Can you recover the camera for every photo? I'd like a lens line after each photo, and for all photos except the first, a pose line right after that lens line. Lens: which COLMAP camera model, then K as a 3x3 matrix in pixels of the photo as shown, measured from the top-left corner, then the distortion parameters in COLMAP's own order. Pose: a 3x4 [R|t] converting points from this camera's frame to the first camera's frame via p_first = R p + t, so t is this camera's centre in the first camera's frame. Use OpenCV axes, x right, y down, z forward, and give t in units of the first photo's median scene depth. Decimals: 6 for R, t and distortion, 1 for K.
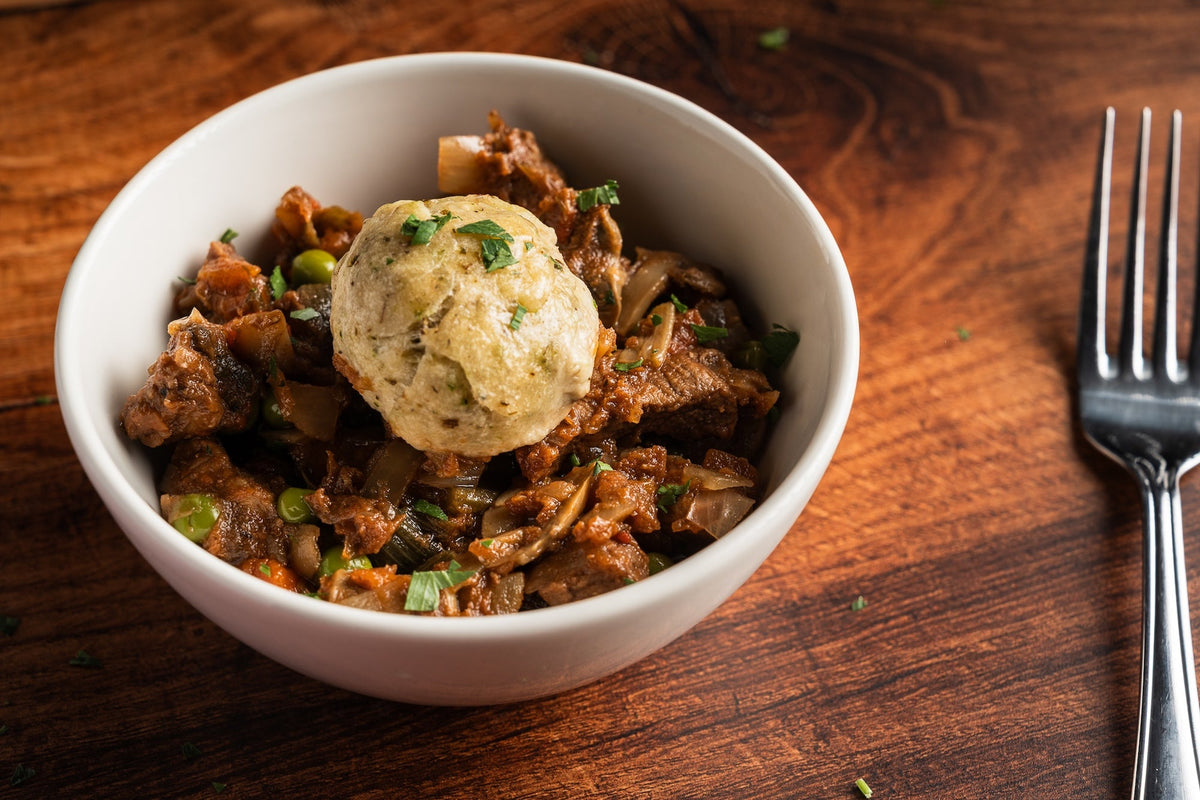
lens RADIAL K [[2361.6, 0, 605.1], [0, 2361.6, 416.3], [0, 0, 1]] dist [0.046229, -0.088210]
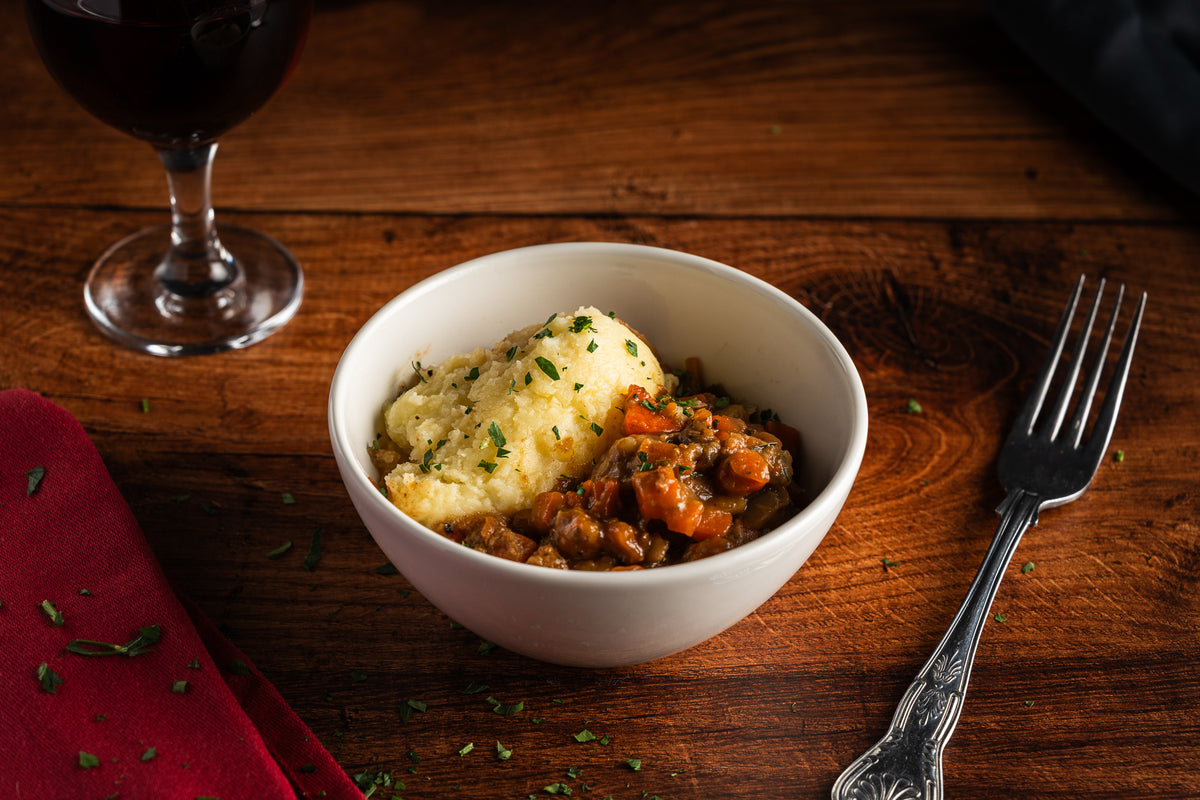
lens RADIAL K [[2361.6, 0, 605.1], [0, 2361.6, 416.3], [0, 0, 1]] dist [0.046229, -0.088210]
pose [[0.971593, 0.155776, -0.178162, 0.158902], [-0.183890, 0.970807, -0.154006, 0.176494], [0.148970, 0.182393, 0.971875, -0.400192]]
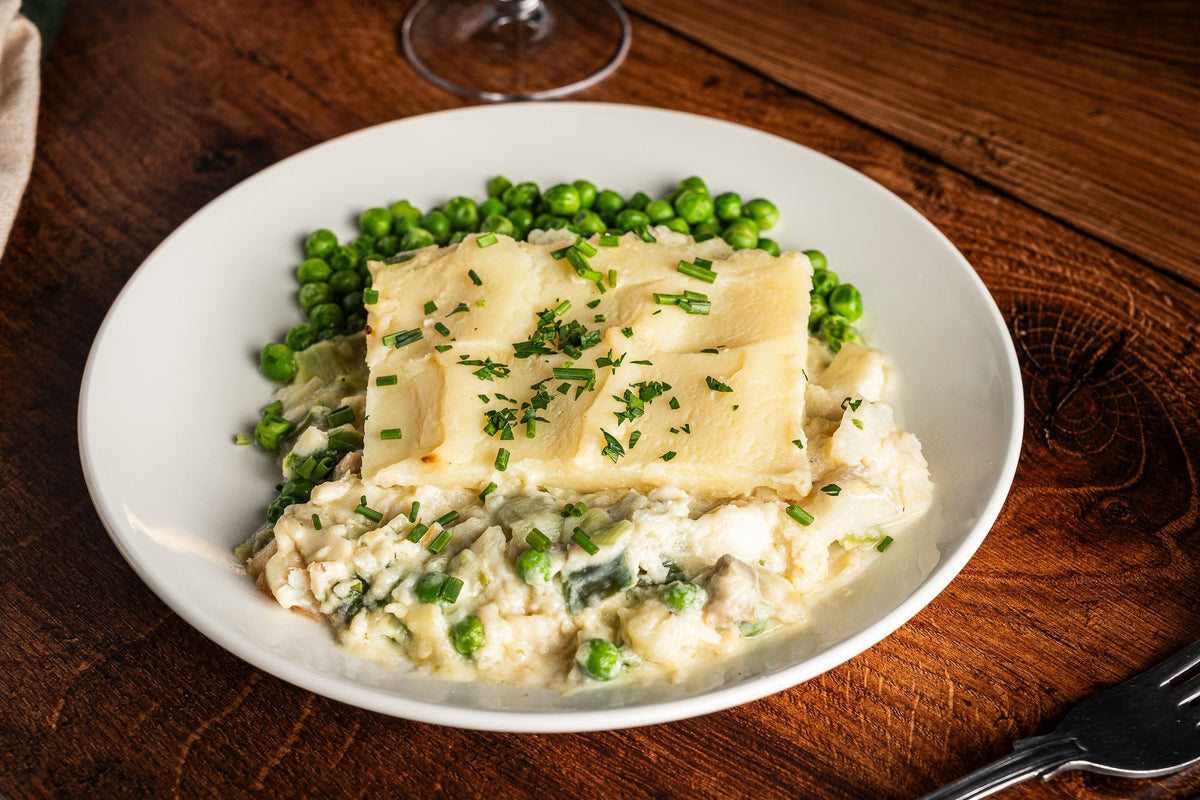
lens RADIAL K [[2744.9, 0, 576.7], [0, 2744.9, 375.8], [0, 0, 1]] dist [0.063241, -0.242333]
pose [[0.538387, 0.532122, -0.653441, 0.970430], [-0.620116, 0.775222, 0.120362, -0.203910], [0.570609, 0.340408, 0.747347, -0.158191]]
